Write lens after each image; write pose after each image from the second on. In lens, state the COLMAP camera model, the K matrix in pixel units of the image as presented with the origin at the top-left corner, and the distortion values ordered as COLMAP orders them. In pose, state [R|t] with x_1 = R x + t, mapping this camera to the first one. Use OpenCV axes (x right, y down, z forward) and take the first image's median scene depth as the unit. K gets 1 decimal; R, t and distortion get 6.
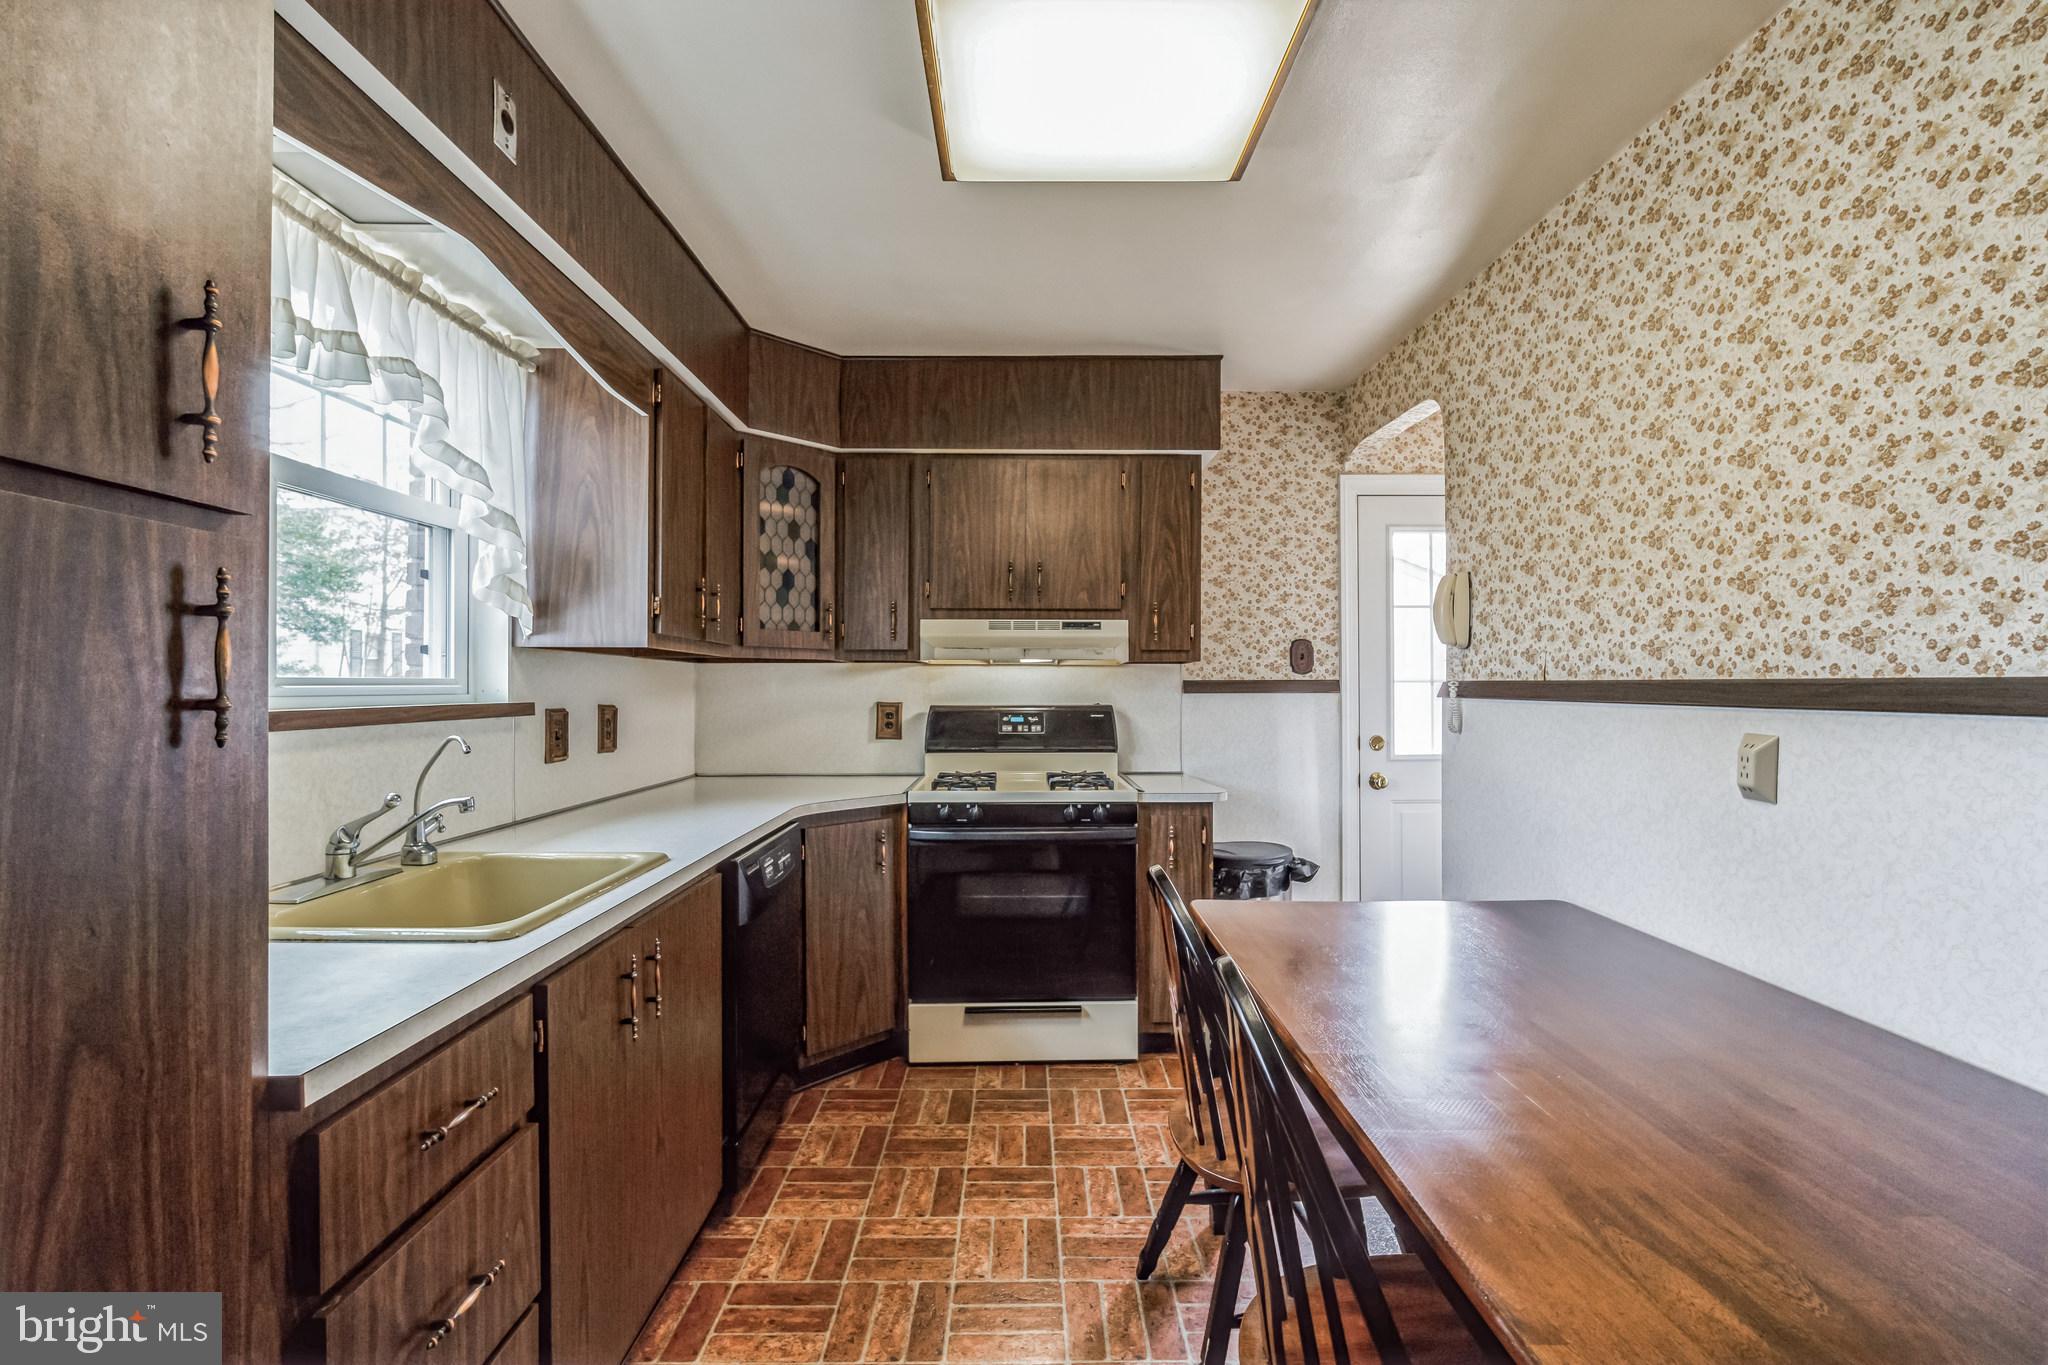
lens RADIAL K [[902.0, 0, 1024.0], [0, 902.0, 682.5], [0, 0, 1]] dist [-0.000362, 0.000330]
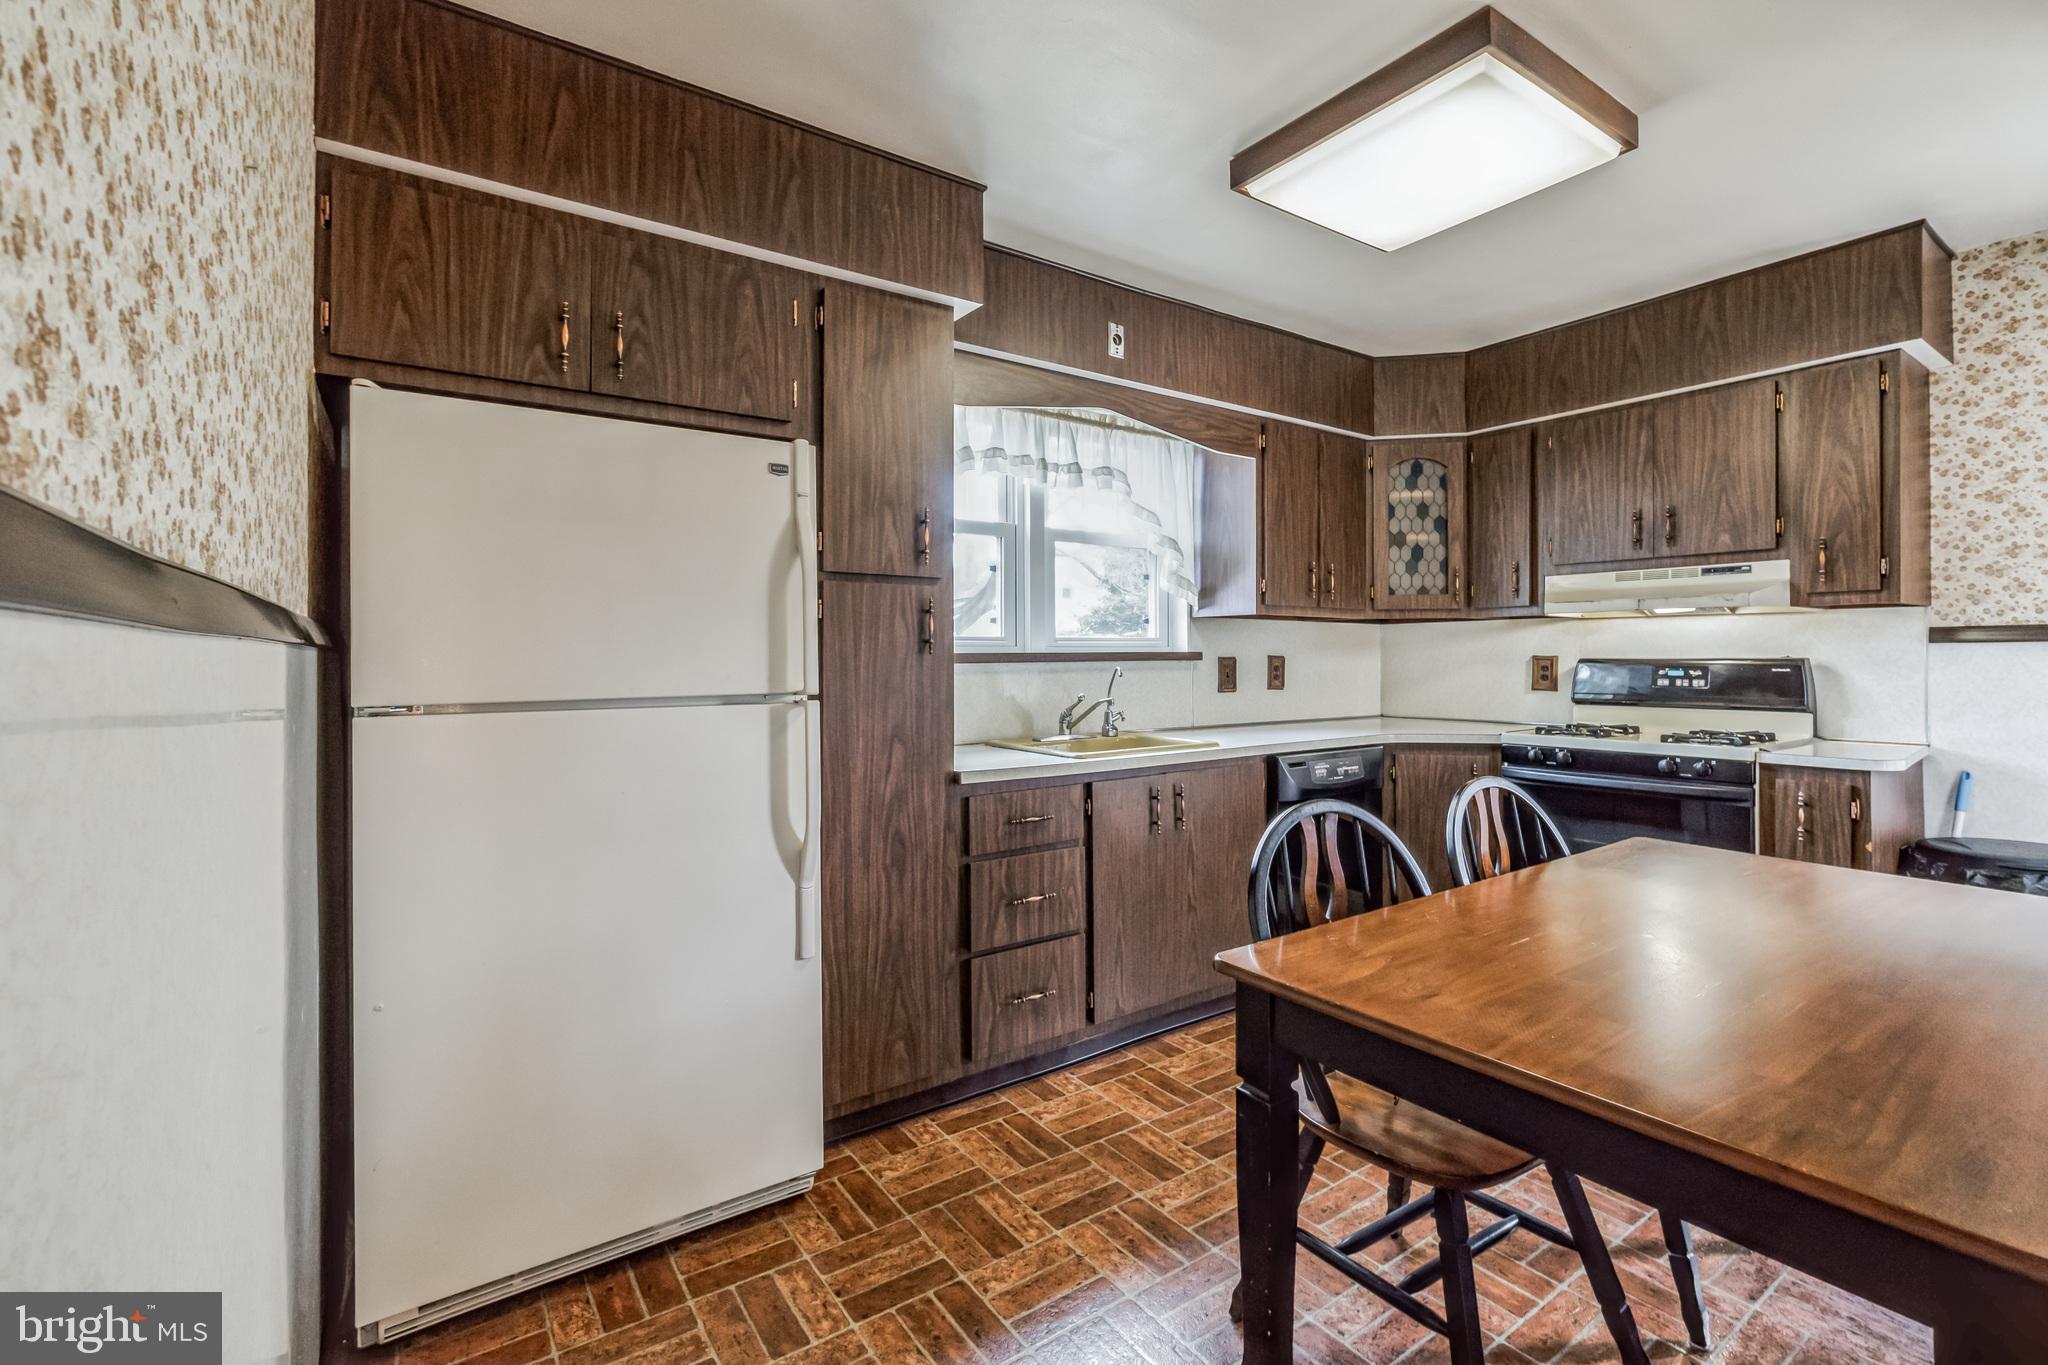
lens RADIAL K [[907.2, 0, 1019.0], [0, 907.2, 651.1], [0, 0, 1]] dist [0.000672, 0.000204]
pose [[0.560599, -0.007555, -0.828053, 0.440838], [0.008964, 0.999955, -0.003055, 0.016279], [0.828039, -0.005710, 0.560642, -0.118360]]
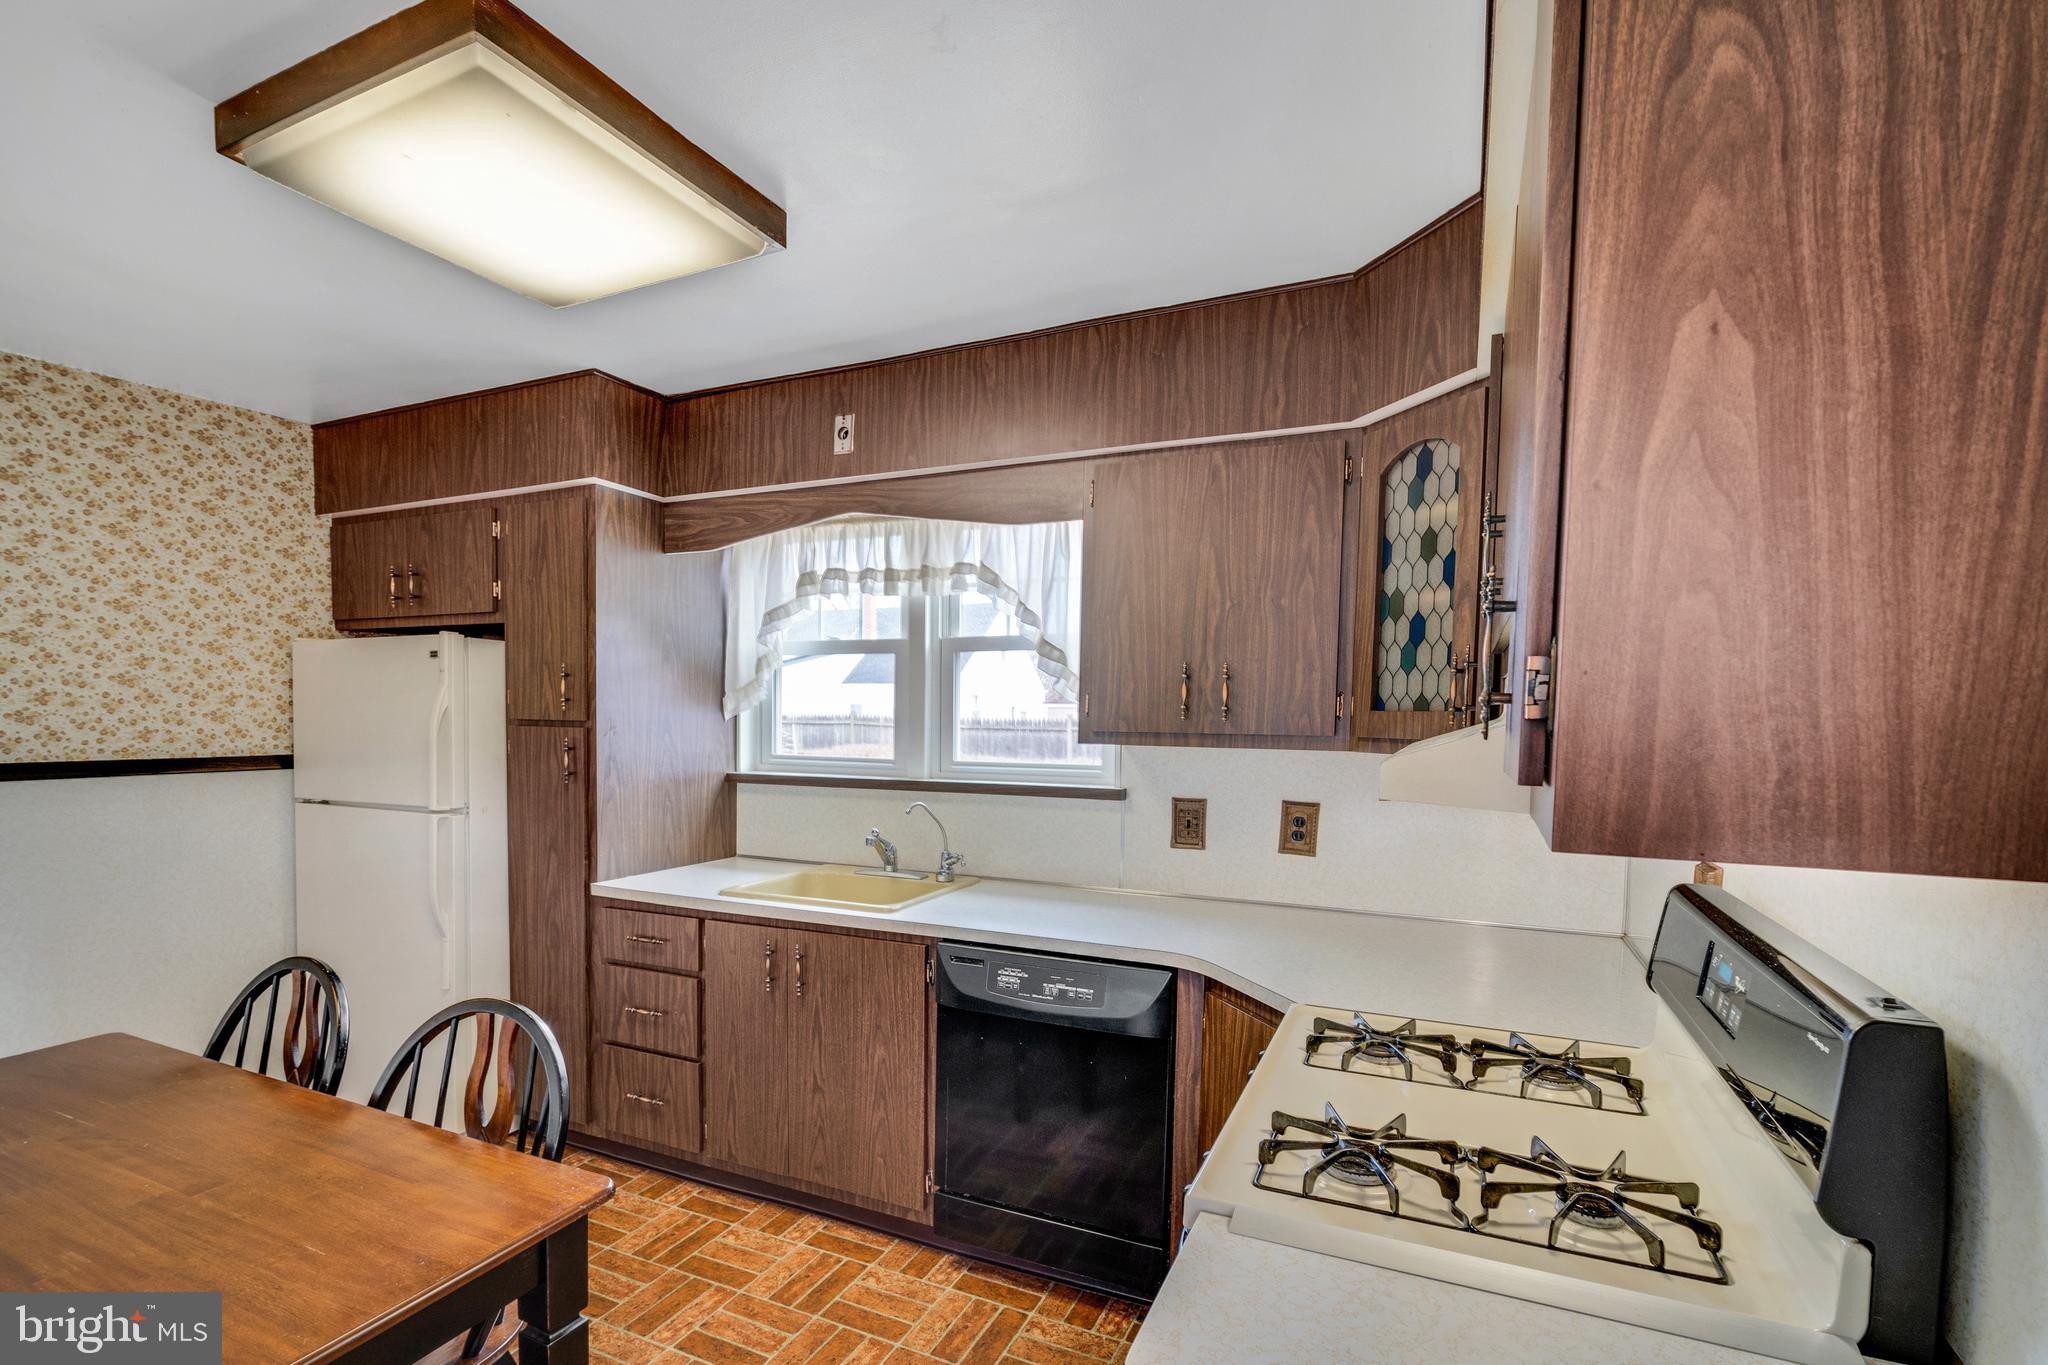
lens RADIAL K [[933.5, 0, 1026.9], [0, 933.5, 753.3], [0, 0, 1]] dist [-0.000821, 0.000038]
pose [[-0.421088, 0.038434, -0.906205, 0.433368], [-0.003185, 0.999033, 0.043851, -0.055798], [0.907014, 0.021351, -0.420558, 1.026710]]
